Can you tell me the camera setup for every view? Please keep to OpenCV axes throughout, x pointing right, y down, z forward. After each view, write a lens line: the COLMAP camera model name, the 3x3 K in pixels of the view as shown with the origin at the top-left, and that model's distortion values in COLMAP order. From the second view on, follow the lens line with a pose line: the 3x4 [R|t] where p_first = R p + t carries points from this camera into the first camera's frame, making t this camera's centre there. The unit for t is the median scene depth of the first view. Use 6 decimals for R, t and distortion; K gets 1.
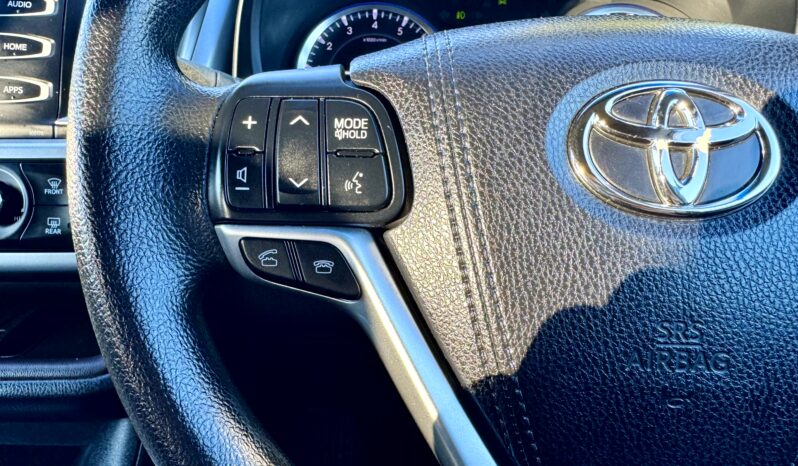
lens RADIAL K [[571.6, 0, 402.4], [0, 571.6, 235.5], [0, 0, 1]] dist [-0.022170, 0.003970]
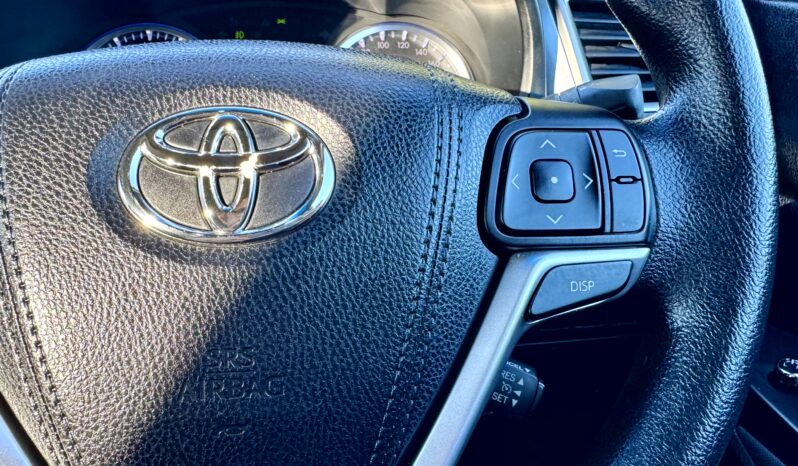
lens RADIAL K [[571.6, 0, 399.3], [0, 571.6, 235.9], [0, 0, 1]] dist [-0.022170, 0.003970]
pose [[0.990165, -0.051367, 0.130131, 0.645929], [0.054364, 0.998329, -0.019587, -0.009021], [-0.128907, 0.026469, 0.991303, -0.026348]]
